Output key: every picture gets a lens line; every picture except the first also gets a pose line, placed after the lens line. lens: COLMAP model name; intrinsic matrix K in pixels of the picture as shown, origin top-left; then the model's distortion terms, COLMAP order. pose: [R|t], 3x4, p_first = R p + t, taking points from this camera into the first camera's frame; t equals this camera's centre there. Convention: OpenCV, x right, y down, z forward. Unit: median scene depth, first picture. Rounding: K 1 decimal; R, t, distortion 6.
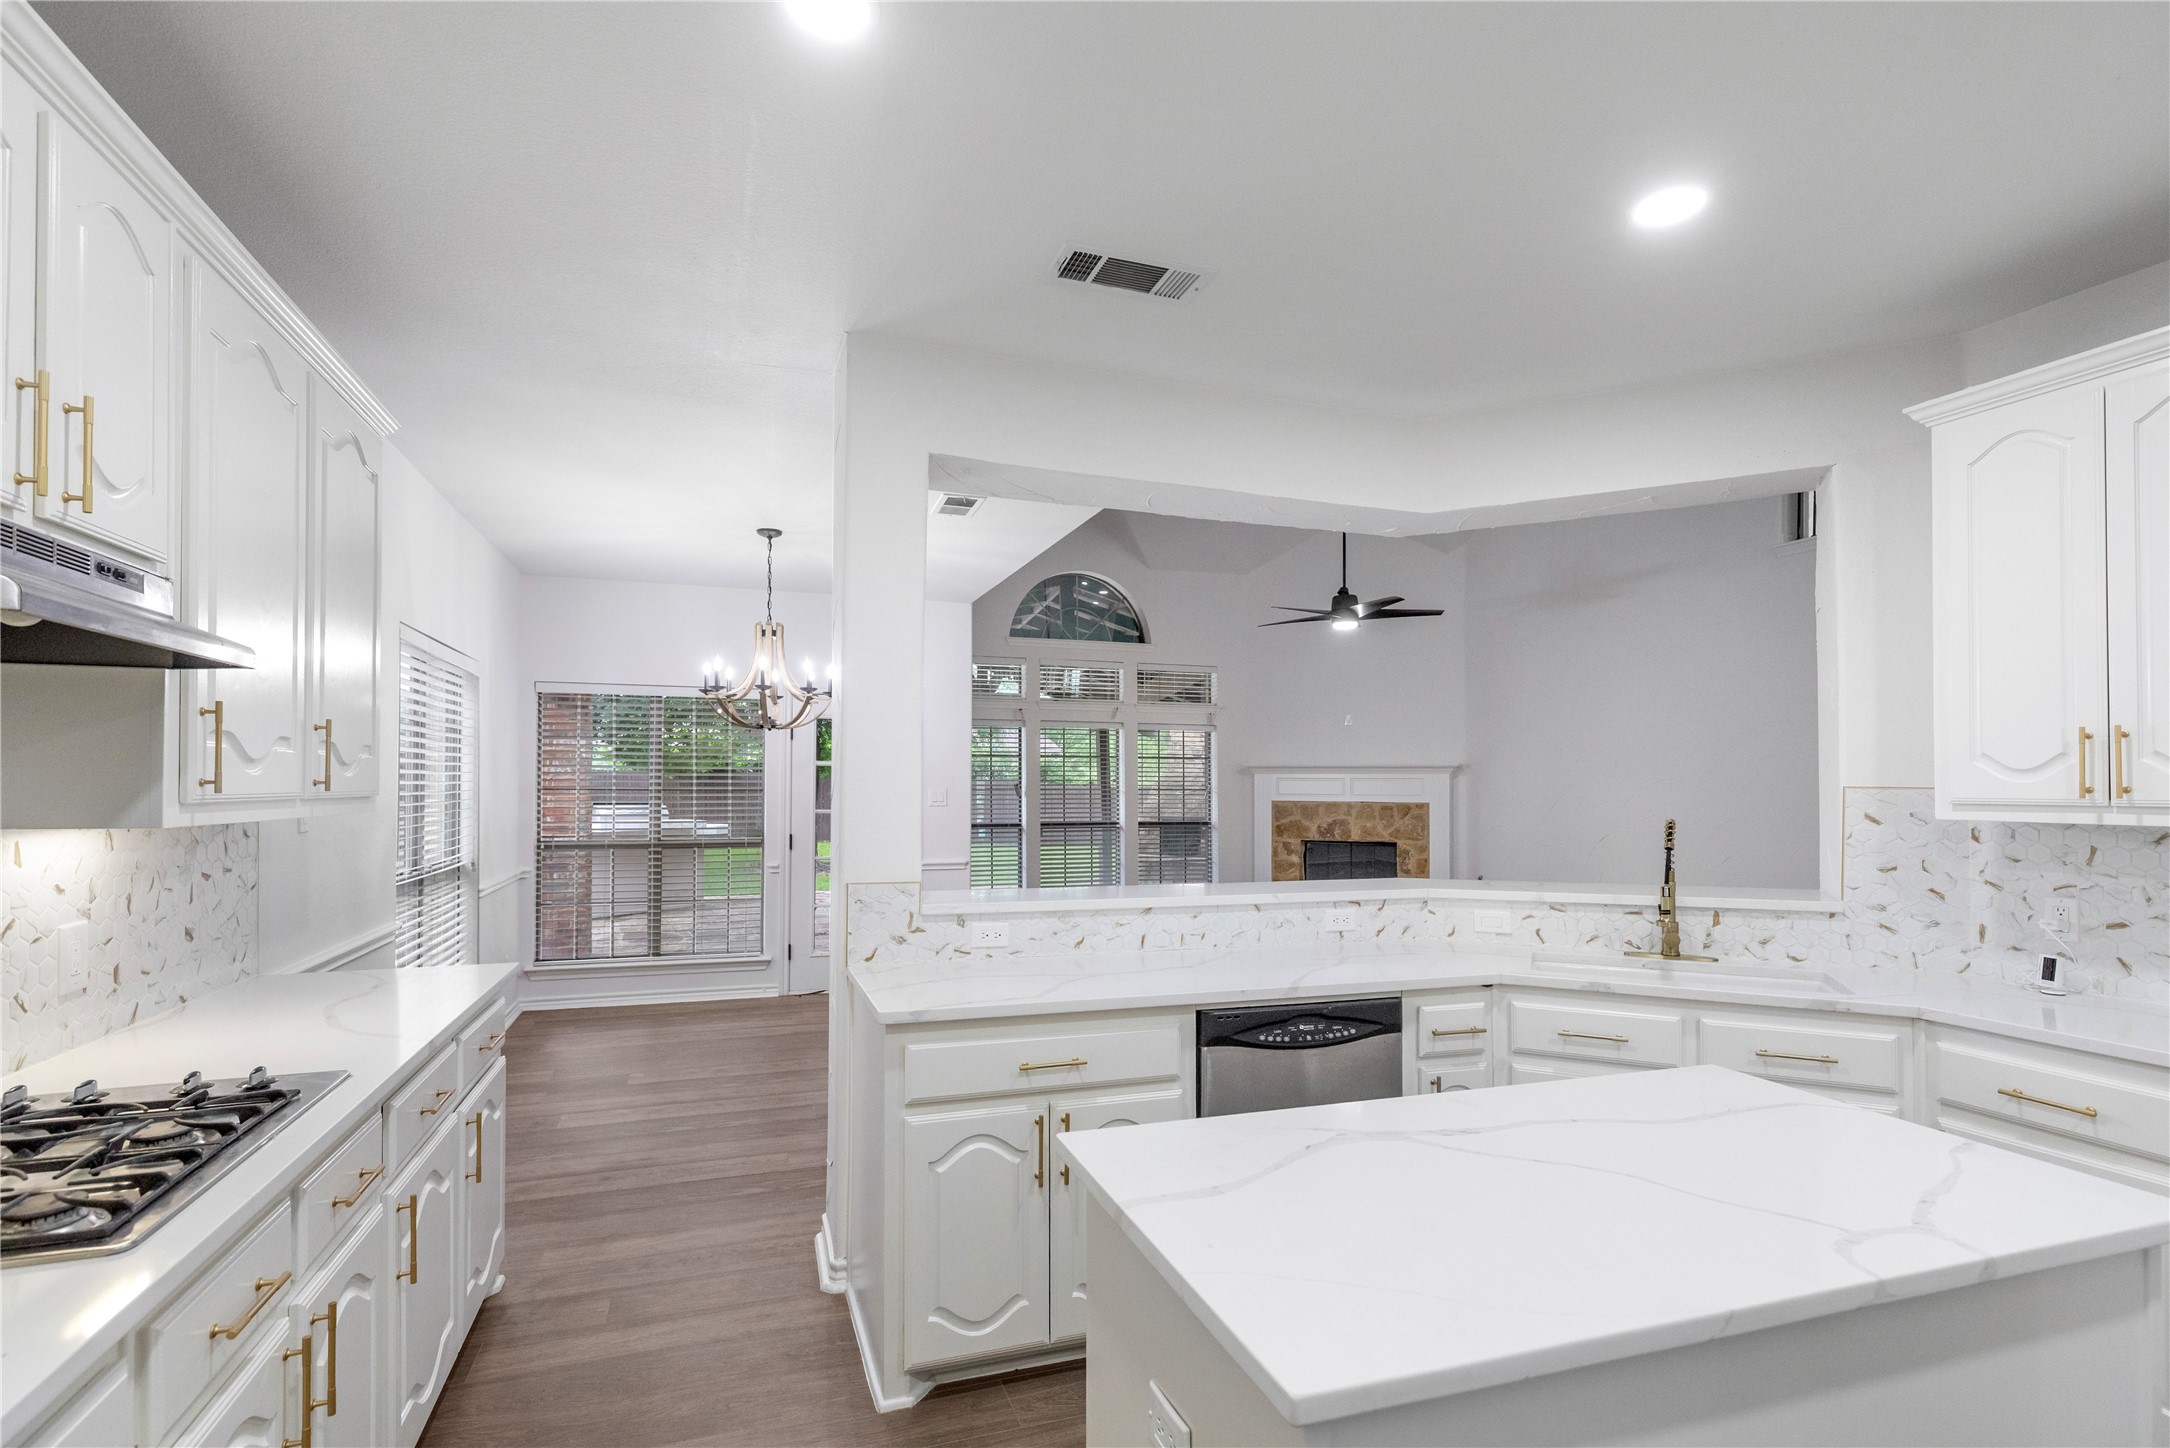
lens RADIAL K [[1015.3, 0, 1075.6], [0, 1015.3, 772.4], [0, 0, 1]] dist [0.009392, -0.000813]
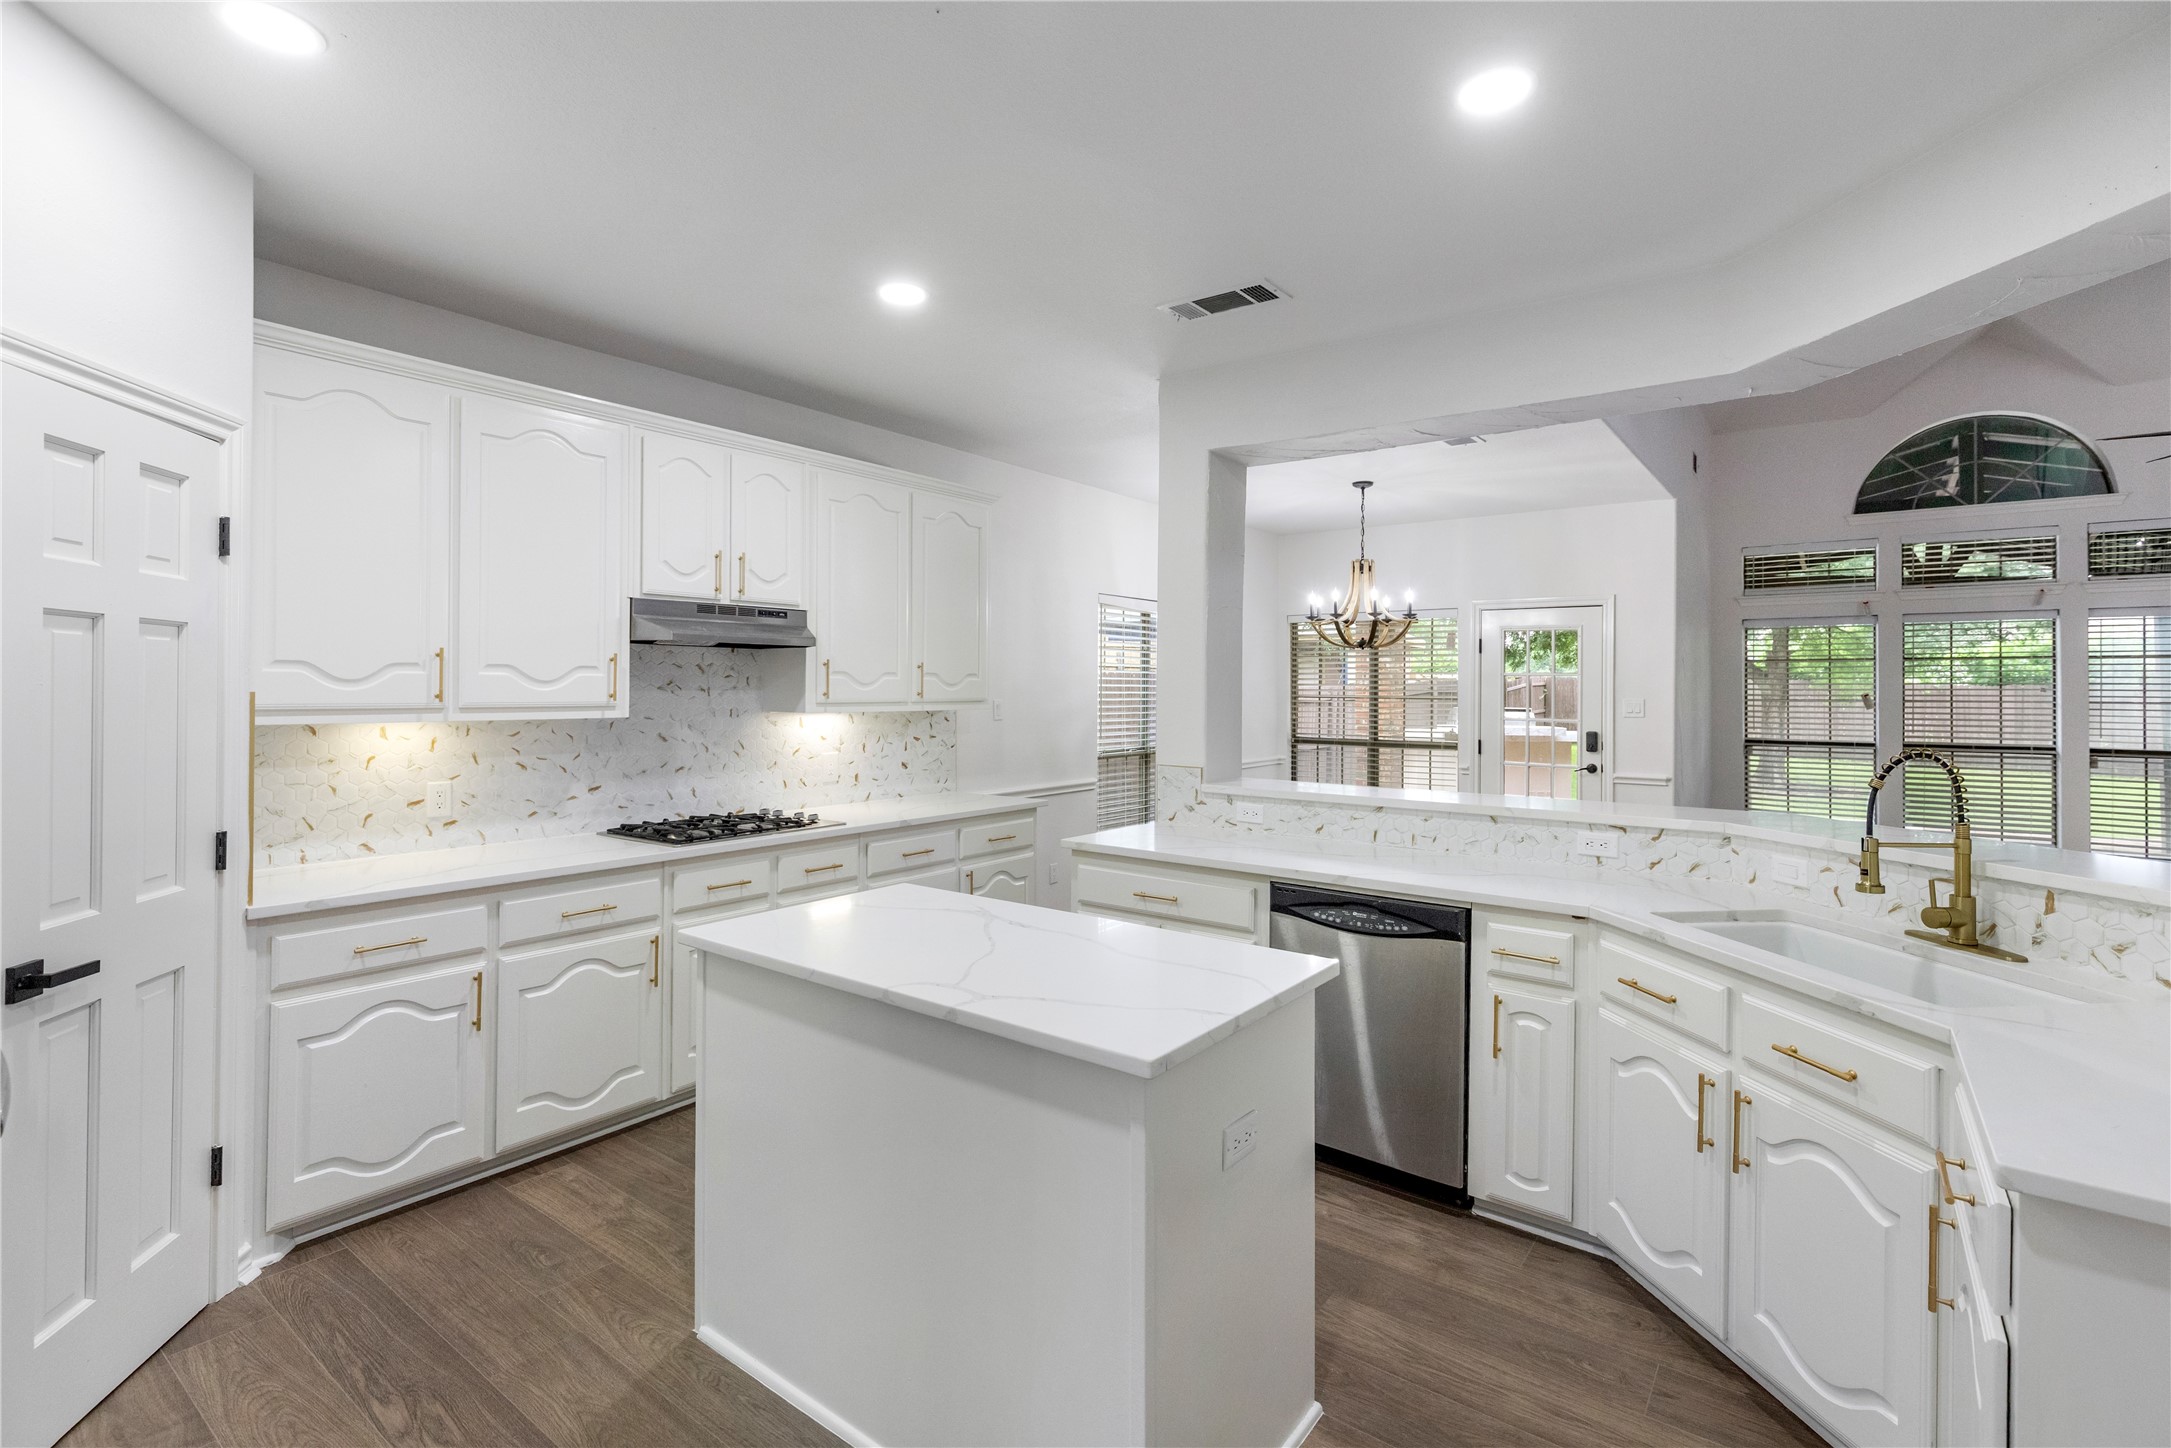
lens RADIAL K [[1015.7, 0, 1116.3], [0, 1015.7, 681.1], [0, 0, 1]] dist [0.009392, -0.000813]
pose [[0.575283, -0.006547, -0.817928, 0.267365], [0.007823, 0.999966, -0.002502, -0.001596], [0.817917, -0.004959, 0.575315, 0.037063]]
